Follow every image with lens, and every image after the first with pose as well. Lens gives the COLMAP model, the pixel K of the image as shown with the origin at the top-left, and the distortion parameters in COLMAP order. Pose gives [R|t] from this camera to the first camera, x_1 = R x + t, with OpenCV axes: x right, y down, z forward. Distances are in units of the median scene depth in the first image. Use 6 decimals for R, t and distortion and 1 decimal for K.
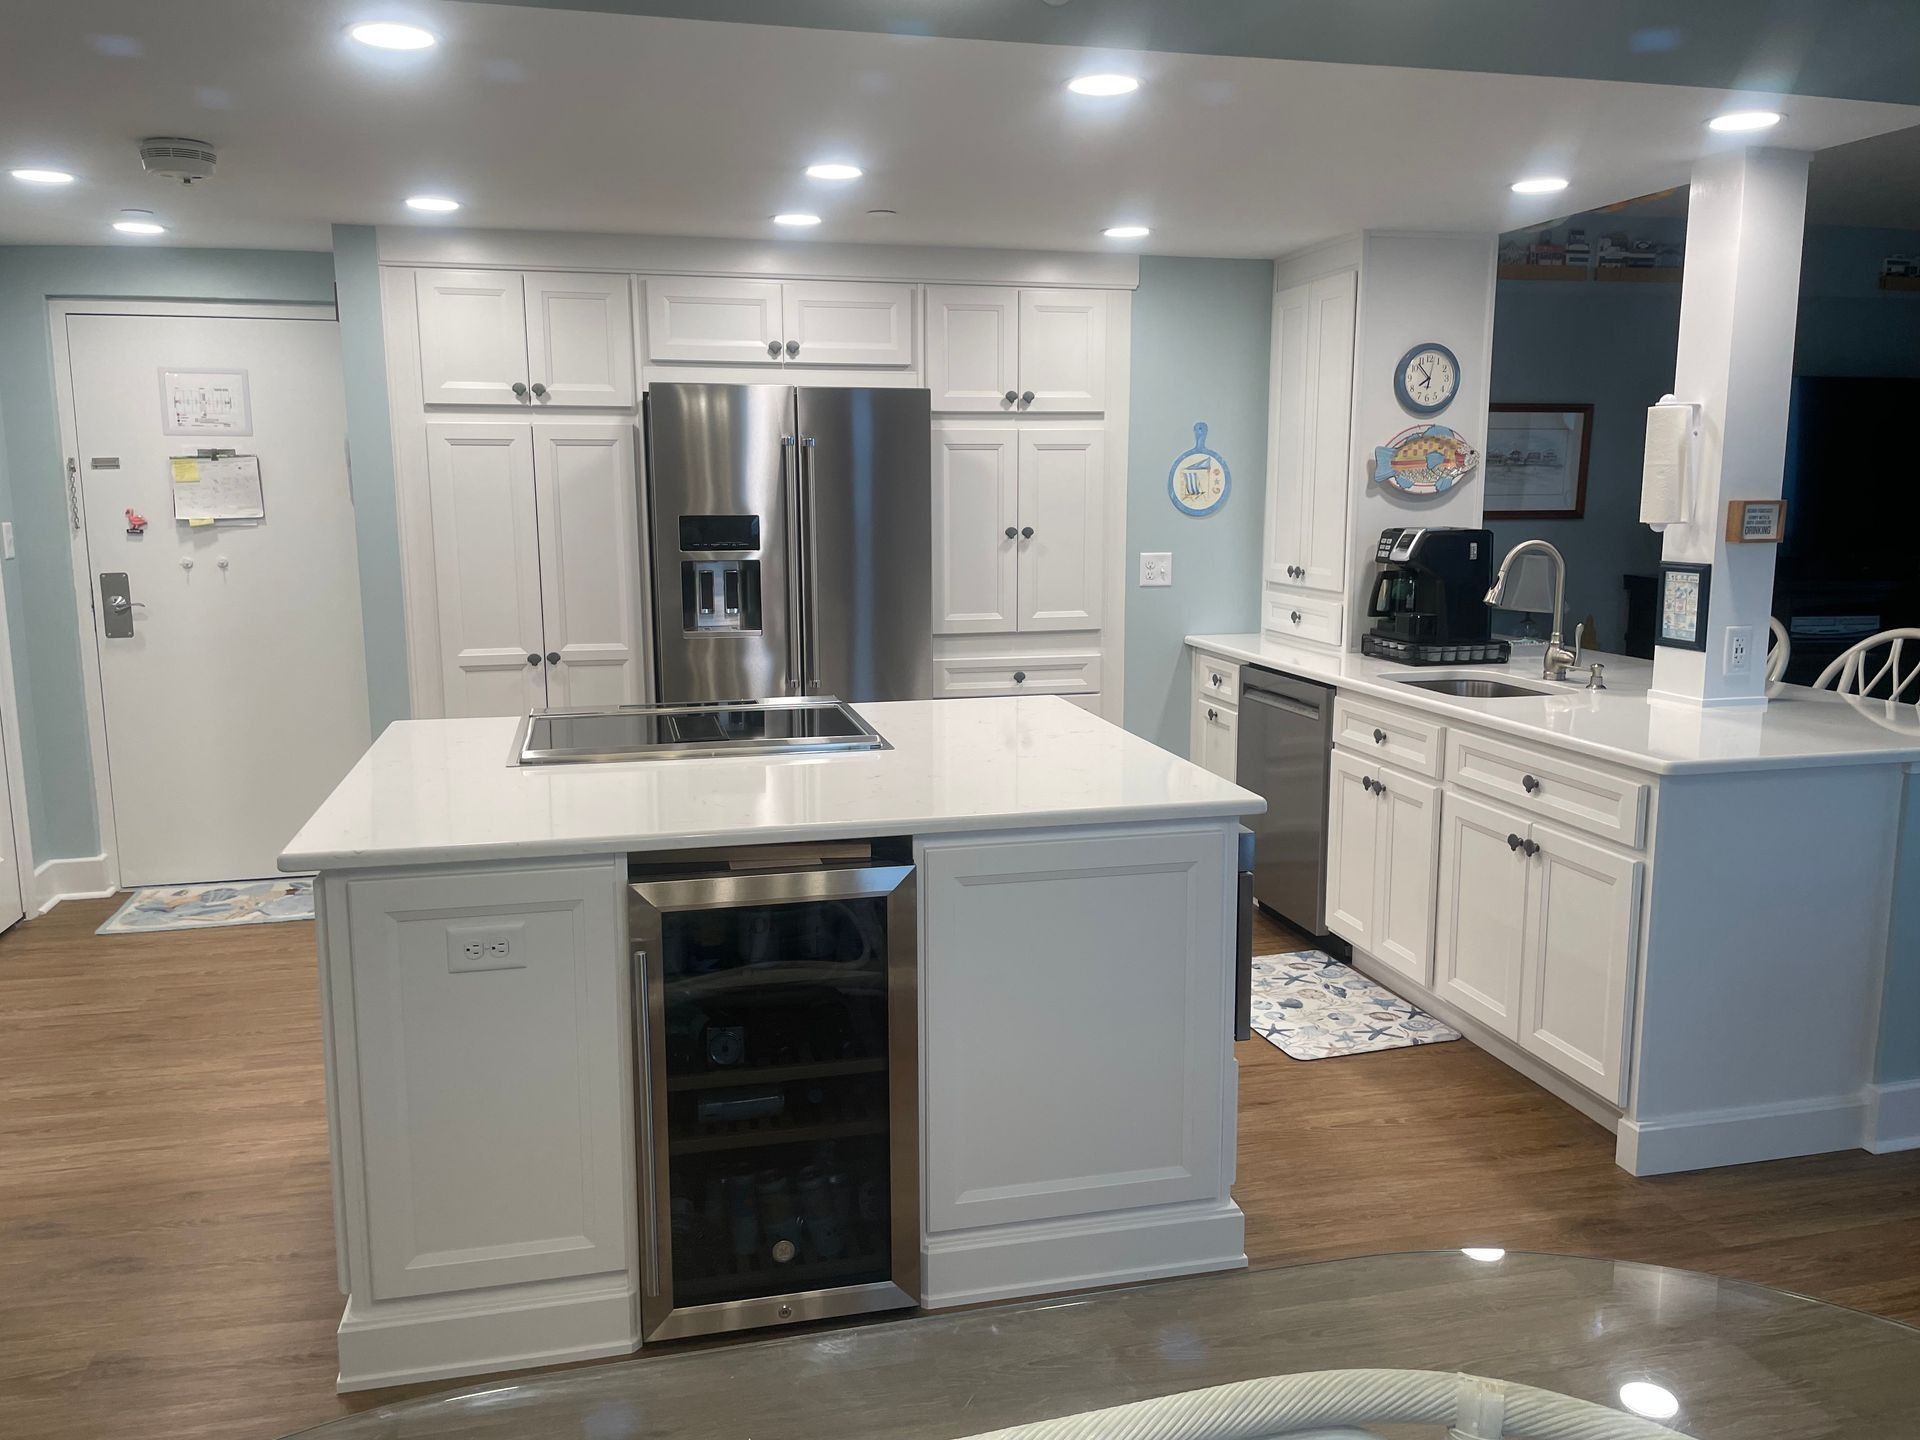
lens RADIAL K [[1456.8, 0, 960.0], [0, 1456.8, 720.0], [0, 0, 1]] dist [0.080068, -0.121752]
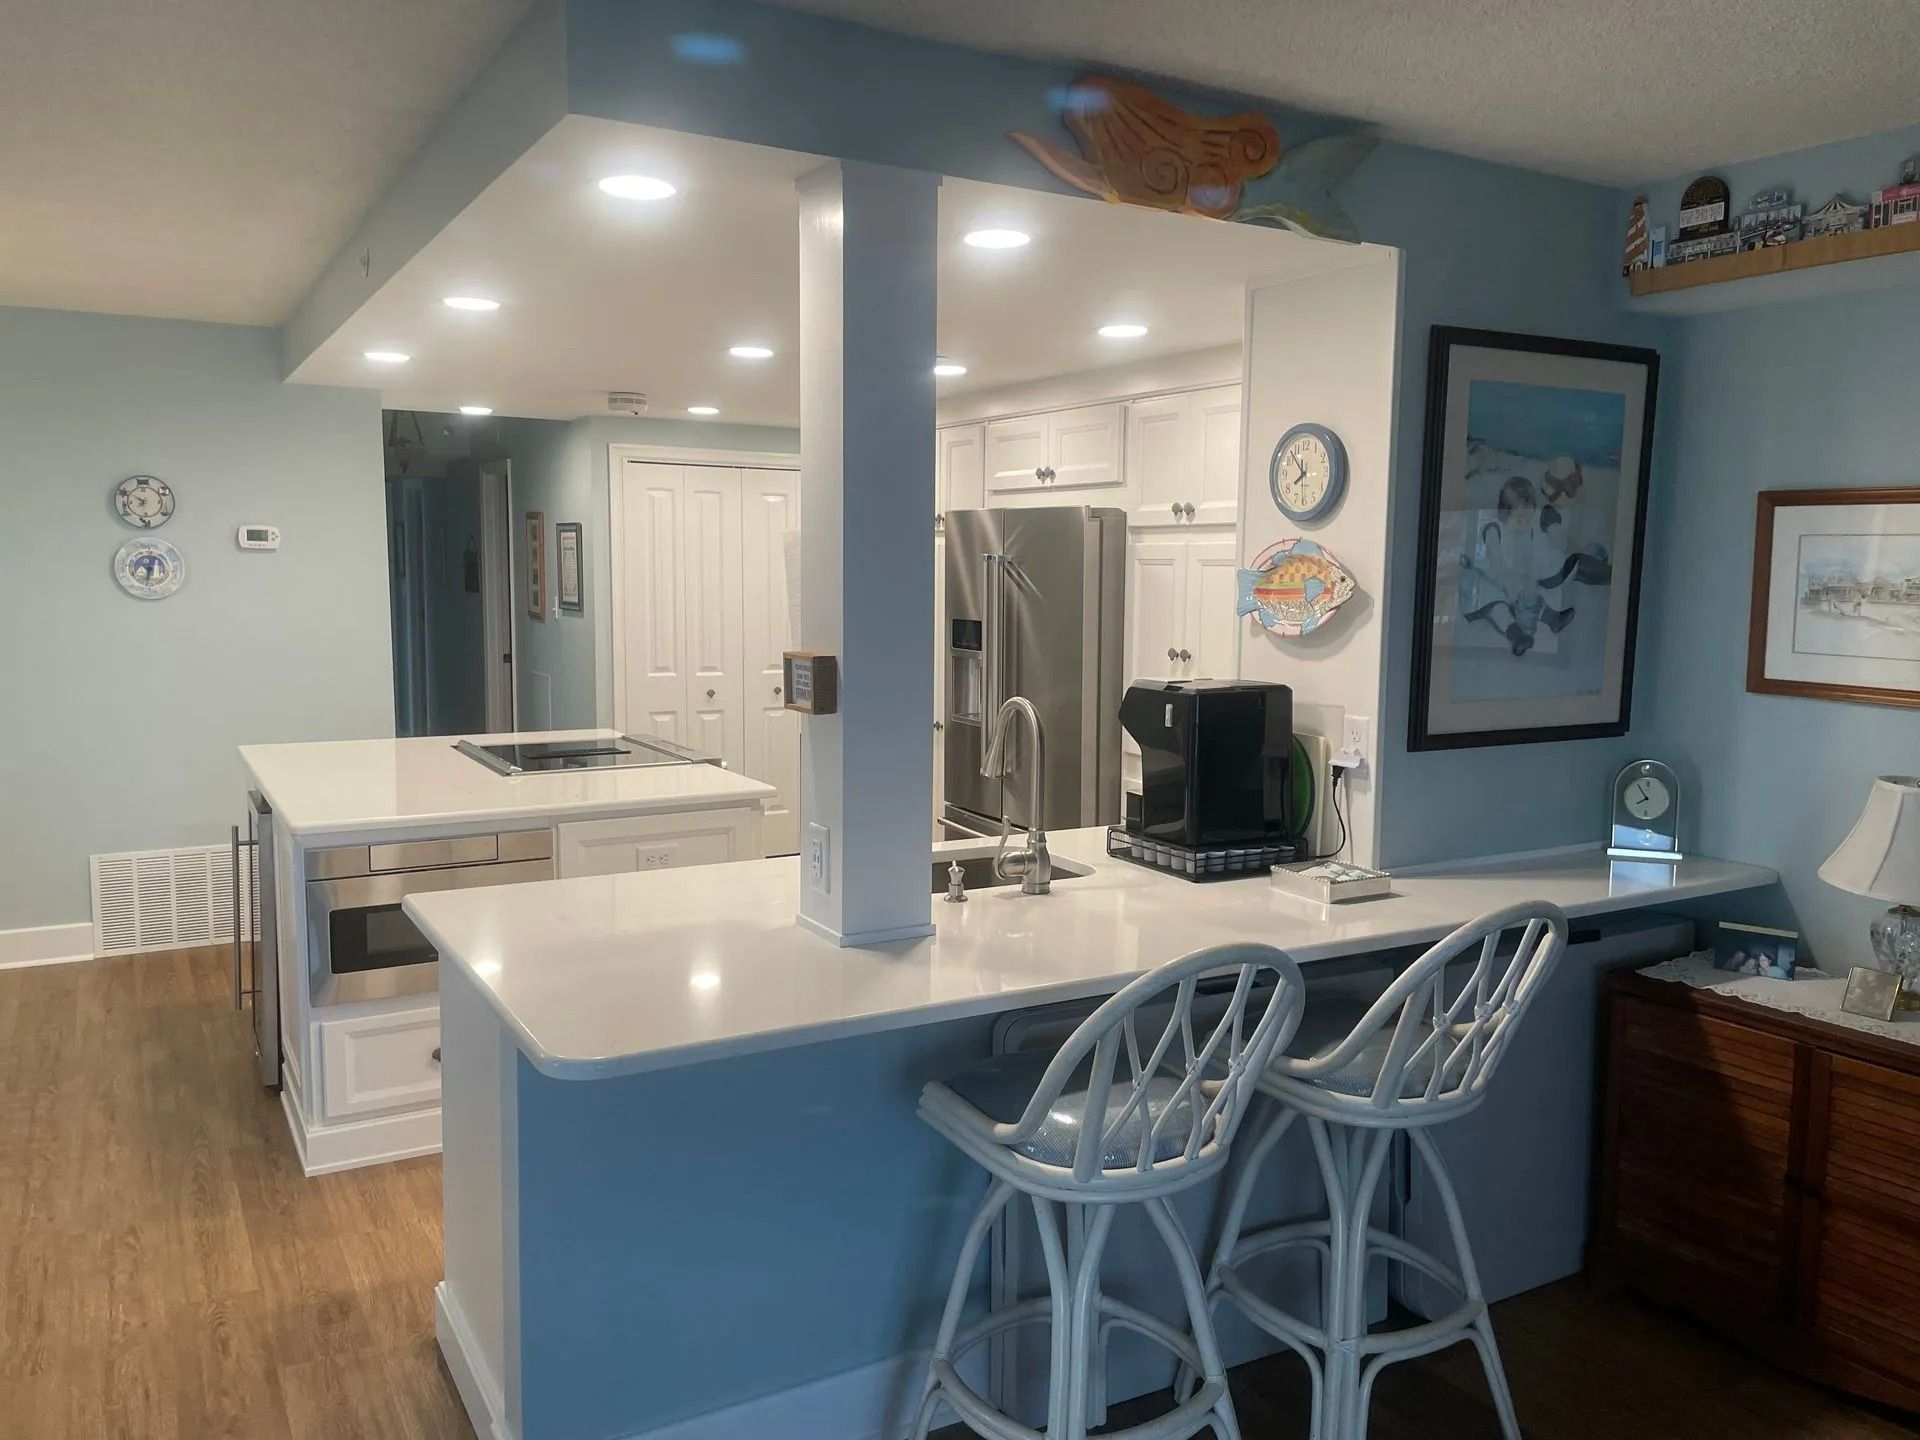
lens RADIAL K [[1456.8, 0, 960.0], [0, 1456.8, 720.0], [0, 0, 1]] dist [0.080068, -0.121752]
pose [[0.281924, 0.109970, -0.953114, 0.894326], [-0.169570, 0.983482, 0.063316, -0.125433], [0.944333, 0.143769, 0.295915, 0.617198]]
